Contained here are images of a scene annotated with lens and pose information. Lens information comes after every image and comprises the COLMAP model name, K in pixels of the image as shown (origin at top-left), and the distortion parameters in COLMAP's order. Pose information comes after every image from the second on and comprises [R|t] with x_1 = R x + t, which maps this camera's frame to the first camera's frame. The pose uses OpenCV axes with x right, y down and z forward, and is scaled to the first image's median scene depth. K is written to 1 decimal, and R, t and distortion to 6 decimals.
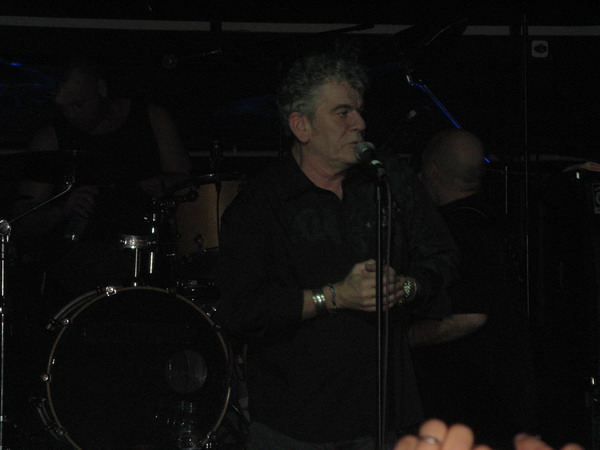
lens RADIAL K [[3709.6, 0, 284.4], [0, 3709.6, 210.6], [0, 0, 1]] dist [1.905762, 0.000000]
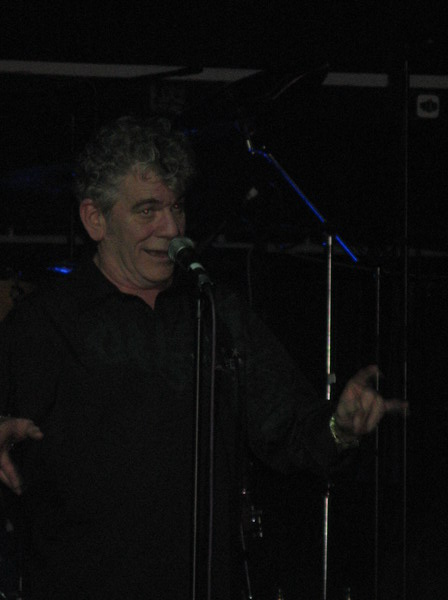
lens RADIAL K [[3709.6, 0, 224.5], [0, 3709.6, 299.6], [0, 0, 1]] dist [1.905762, 0.000000]
pose [[0.999449, 0.013016, 0.030540, 0.006879], [-0.013380, 0.999842, 0.011726, -0.013644], [-0.030383, -0.012128, 0.999465, 0.275268]]
